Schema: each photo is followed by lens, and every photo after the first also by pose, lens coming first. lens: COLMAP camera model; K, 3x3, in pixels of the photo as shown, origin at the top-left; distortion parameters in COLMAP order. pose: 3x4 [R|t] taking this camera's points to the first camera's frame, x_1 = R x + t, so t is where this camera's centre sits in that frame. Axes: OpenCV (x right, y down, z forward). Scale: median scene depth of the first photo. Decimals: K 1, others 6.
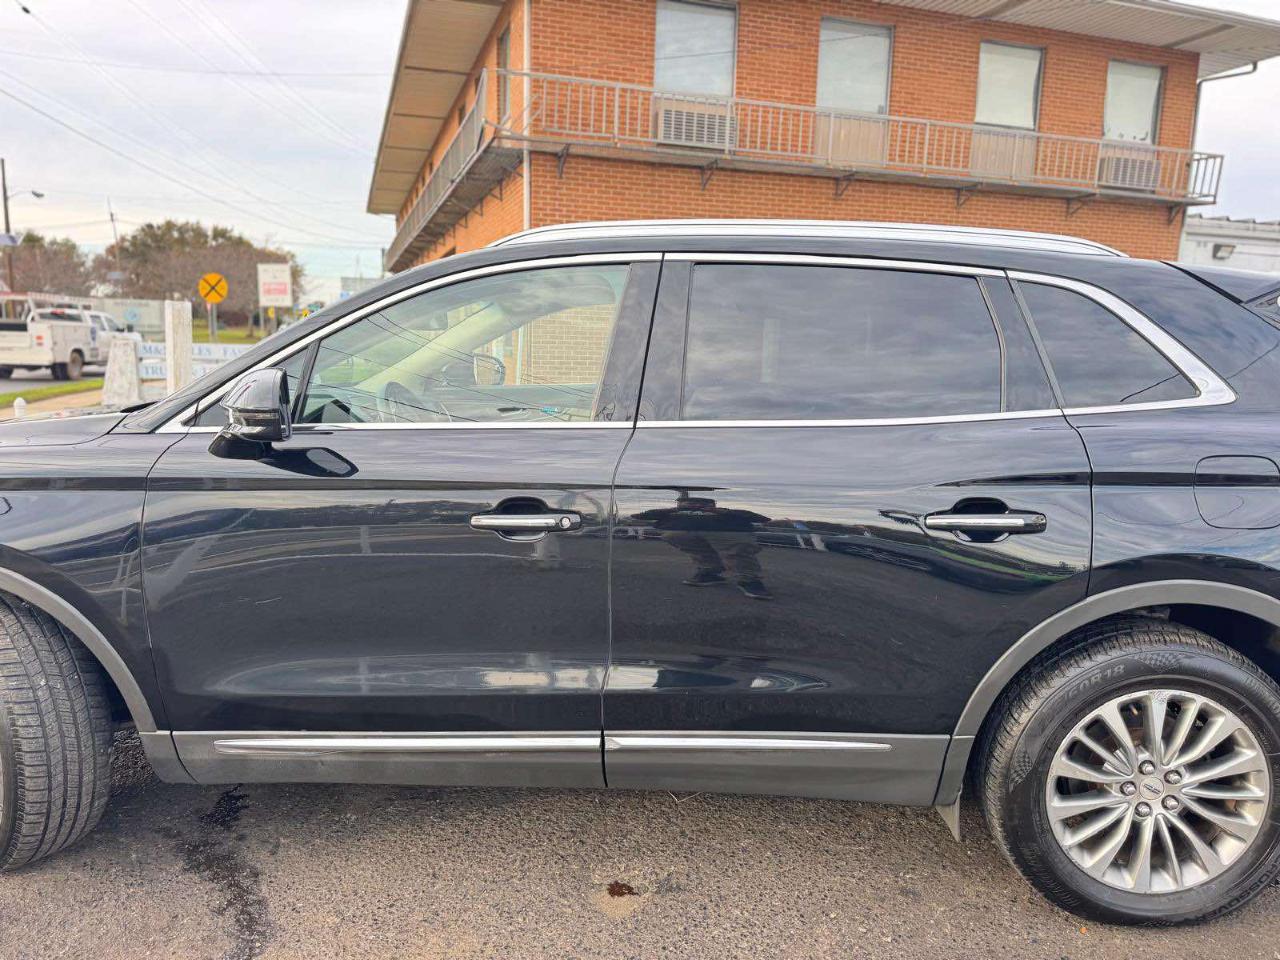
lens RADIAL K [[902.3, 0, 637.5], [0, 902.3, 475.5], [0, 0, 1]] dist [0.037360, -0.046075]
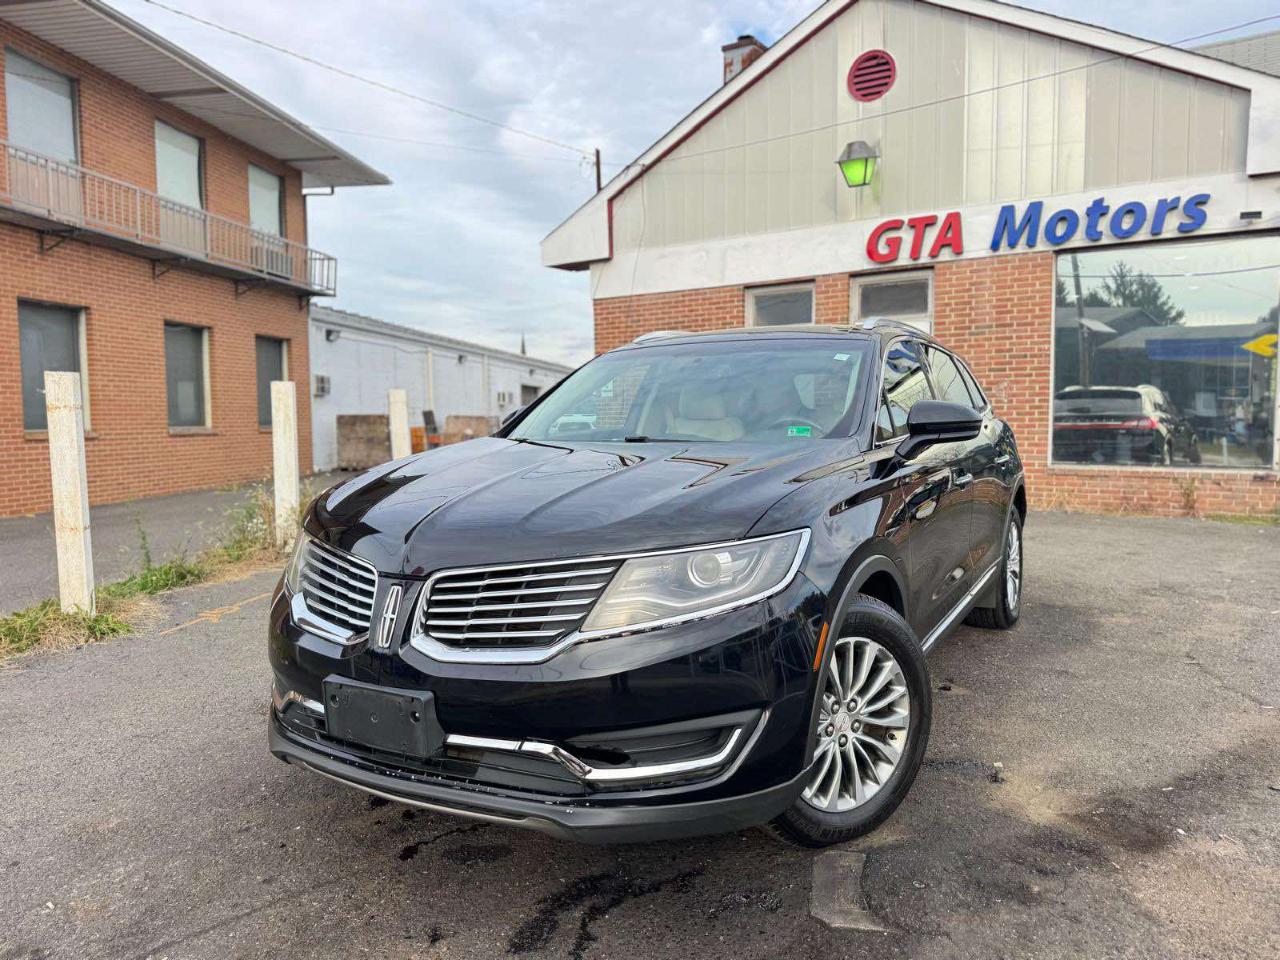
lens RADIAL K [[902.3, 0, 640.7], [0, 902.3, 480.6], [0, 0, 1]] dist [0.037360, -0.046075]
pose [[0.454312, -0.091802, 0.886100, -0.346006], [0.163533, 0.986367, 0.018345, -0.010642], [-0.875704, 0.136572, 0.463131, 0.127534]]
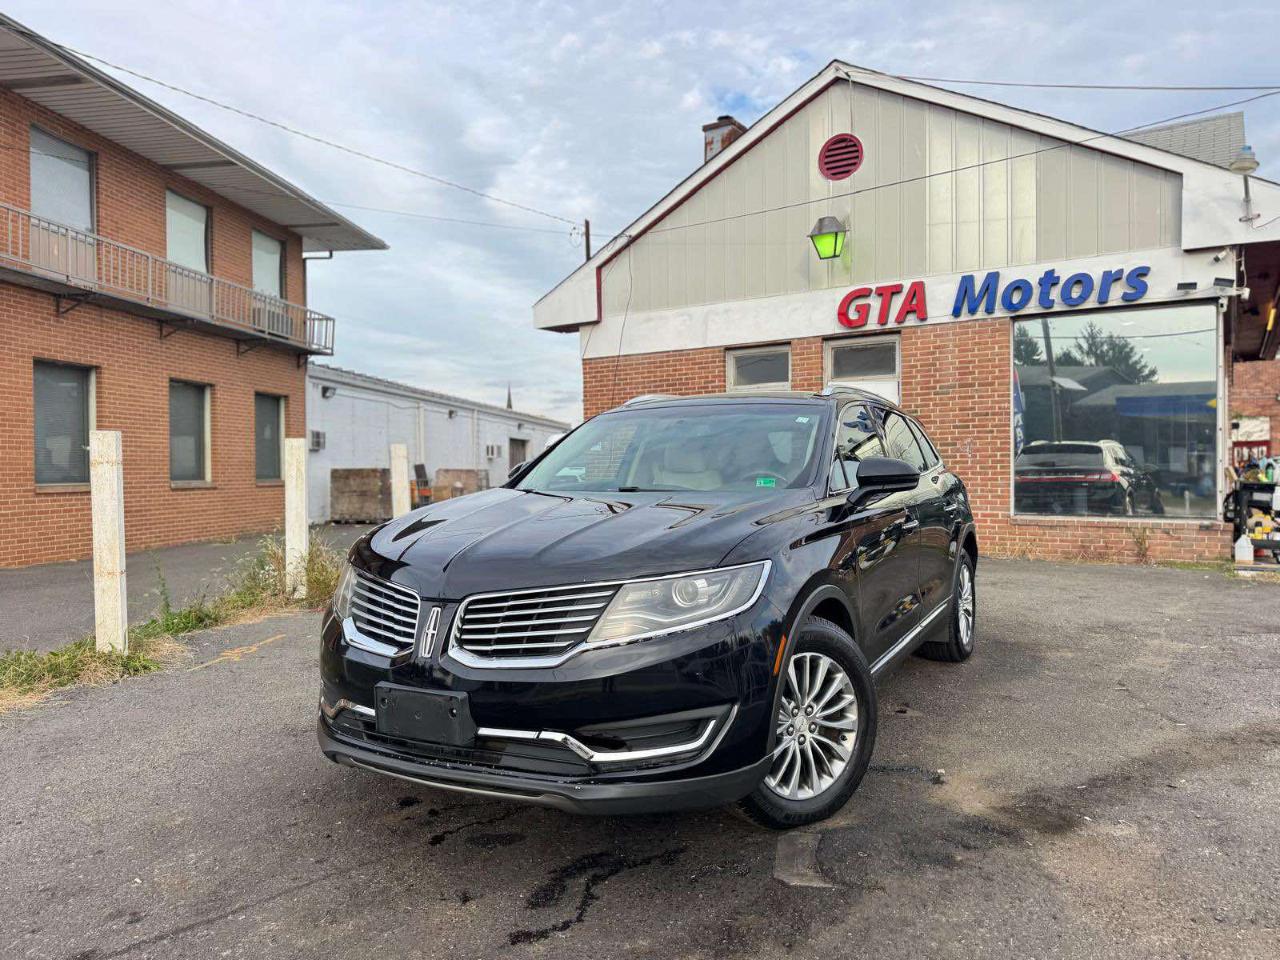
lens RADIAL K [[902.3, 0, 640.9], [0, 902.3, 480.2], [0, 0, 1]] dist [0.037360, -0.046075]
pose [[0.439414, -0.039280, 0.897426, -0.389550], [0.165034, 0.985568, -0.037669, -0.008677], [-0.882995, 0.164658, 0.439555, 0.107831]]
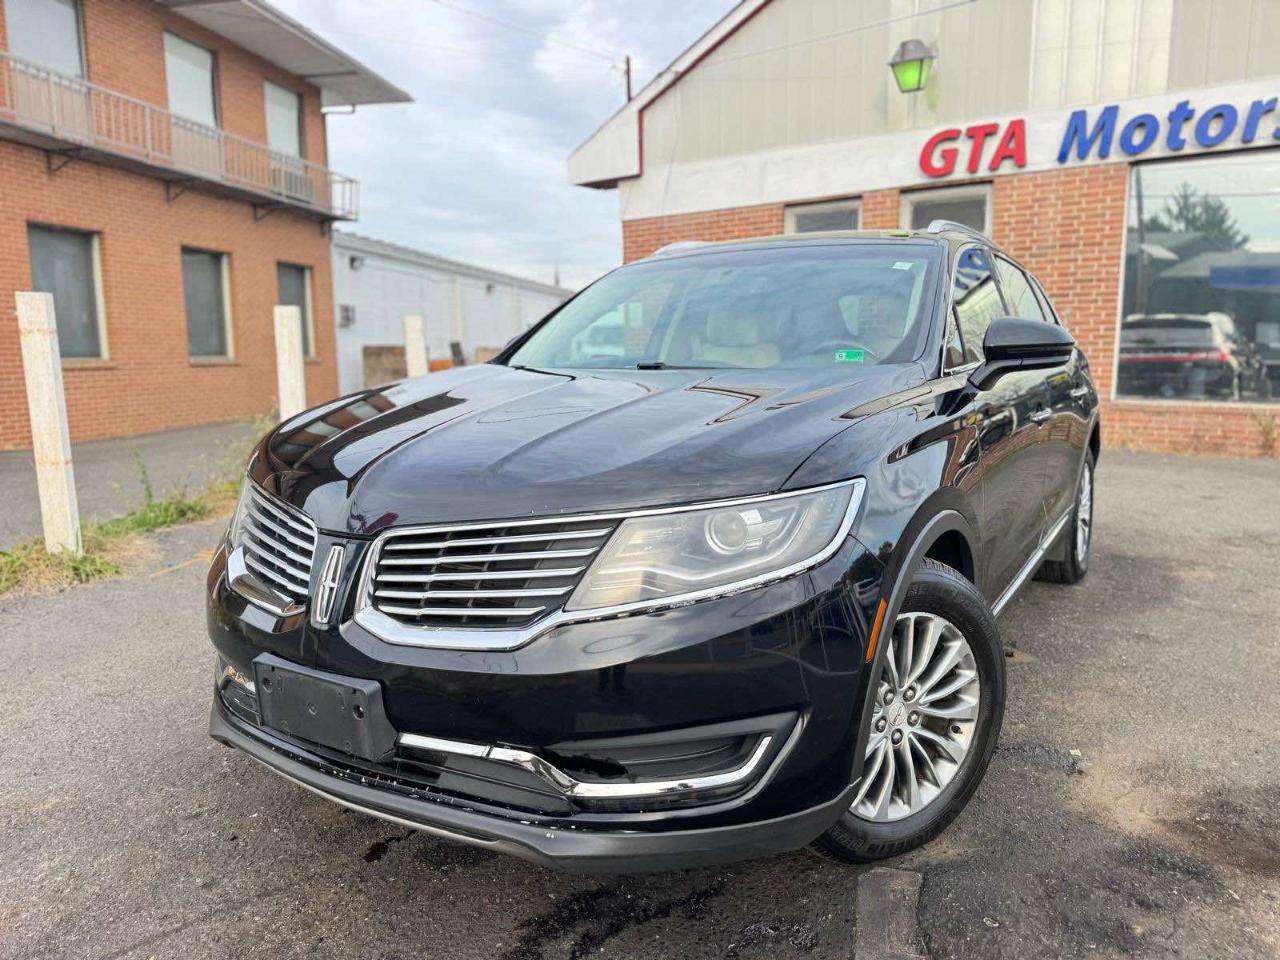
lens RADIAL K [[902.3, 0, 635.8], [0, 902.3, 482.7], [0, 0, 1]] dist [0.037360, -0.046075]
pose [[0.493031, -0.154423, 0.856197, -0.305641], [0.158962, 0.983545, 0.085856, -0.009270], [-0.855366, 0.093773, 0.509465, 0.143214]]
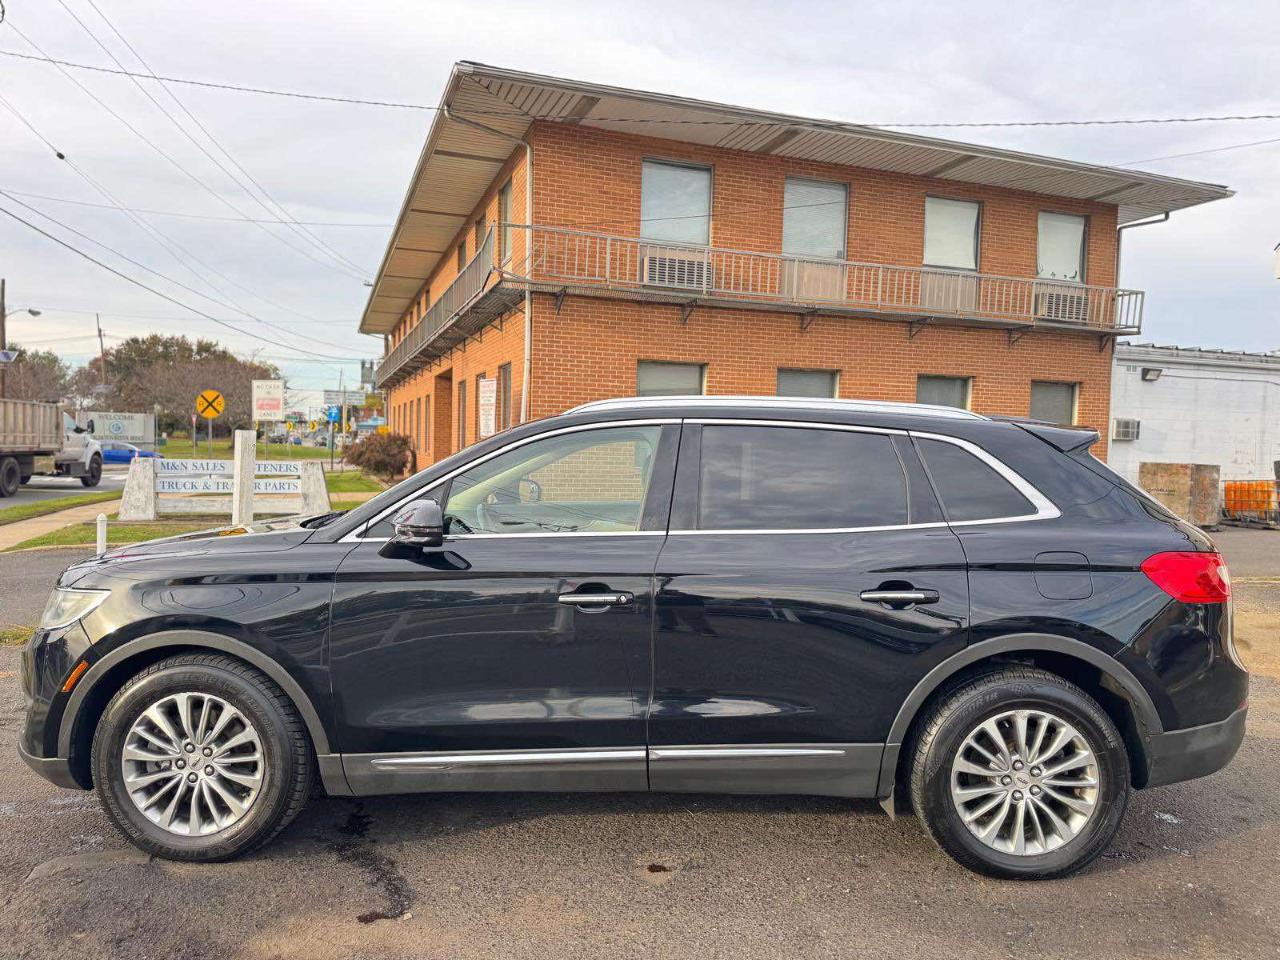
lens RADIAL K [[902.3, 0, 644.4], [0, 902.3, 479.5], [0, 0, 1]] dist [0.037360, -0.046075]
pose [[0.999415, -0.003180, 0.034053, -0.016357], [0.007071, 0.993370, -0.114744, 0.004651], [-0.033462, 0.114917, 0.992811, -0.087314]]
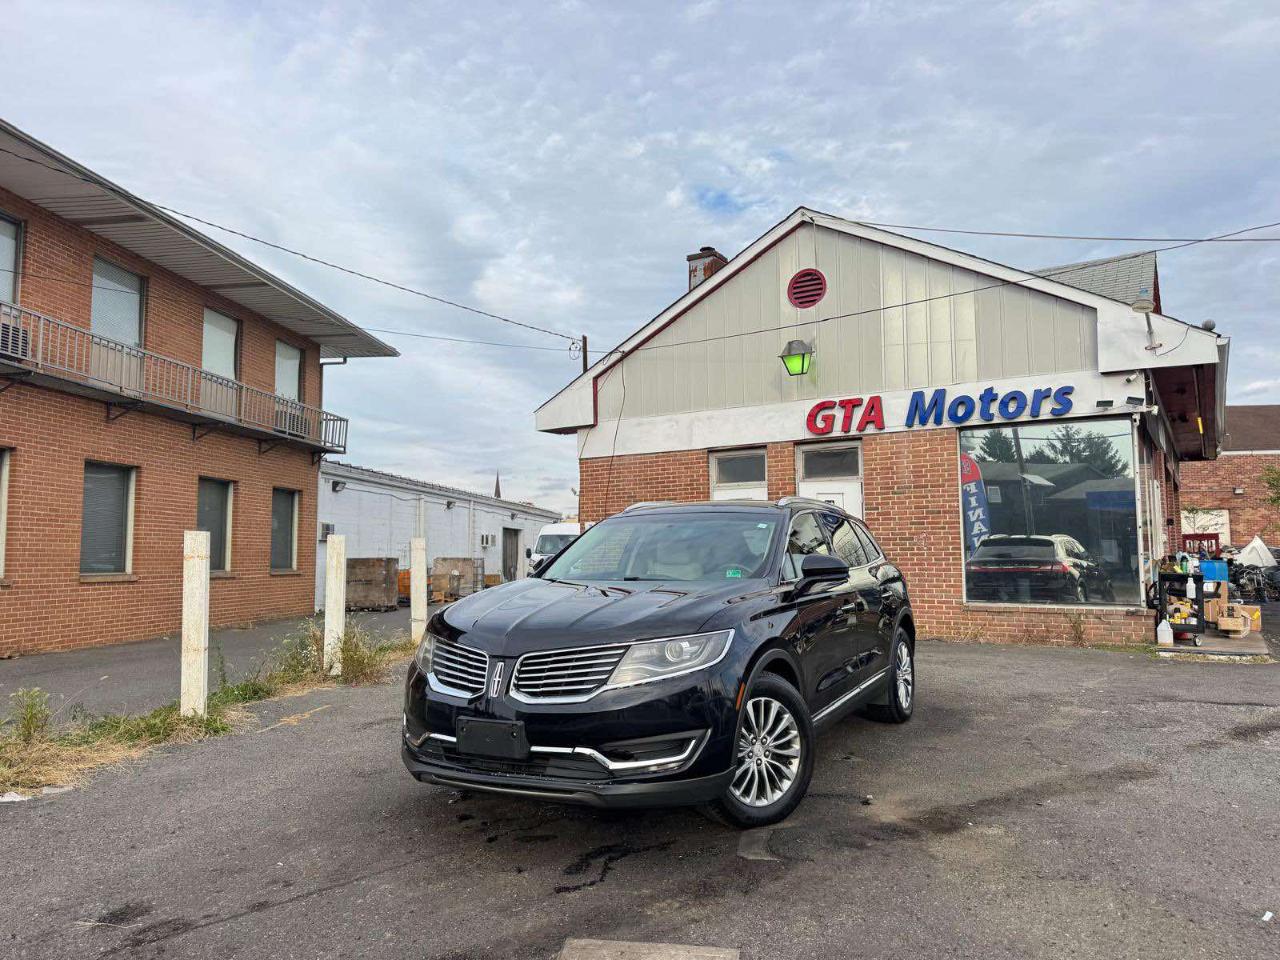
lens RADIAL K [[902.3, 0, 640.6], [0, 902.3, 479.2], [0, 0, 1]] dist [0.037360, -0.046075]
pose [[0.426709, 0.050516, 0.902977, -0.490440], [0.164662, 0.977411, -0.132493, -0.007190], [-0.889272, 0.205222, 0.408752, 0.064698]]
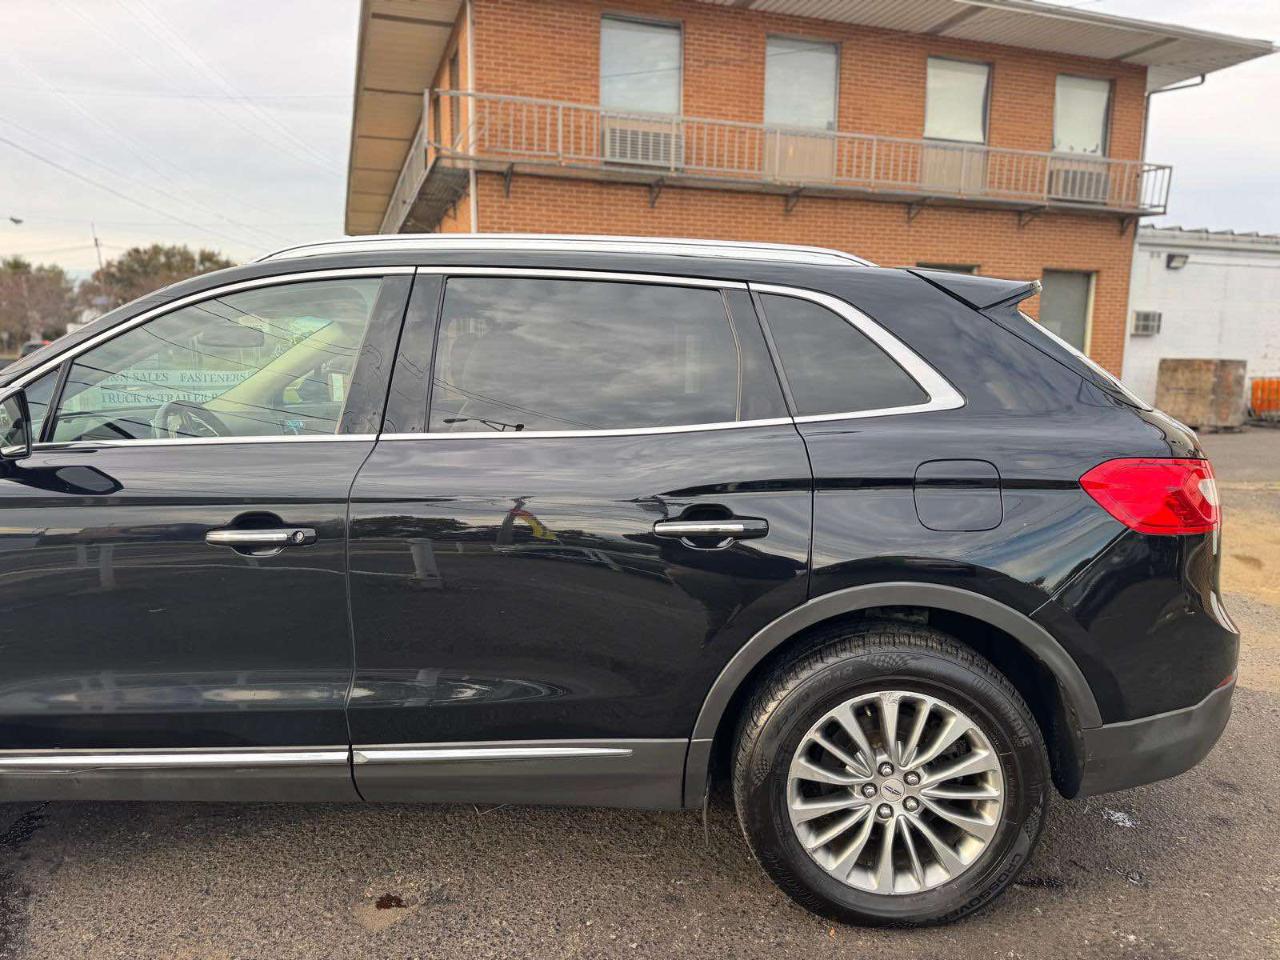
lens RADIAL K [[902.3, 0, 642.2], [0, 902.3, 484.9], [0, 0, 1]] dist [0.037360, -0.046075]
pose [[0.999841, -0.015595, 0.008638, 0.050519], [0.015673, 0.999836, -0.009103, 0.001849], [-0.008494, 0.009237, 0.999921, -0.001695]]
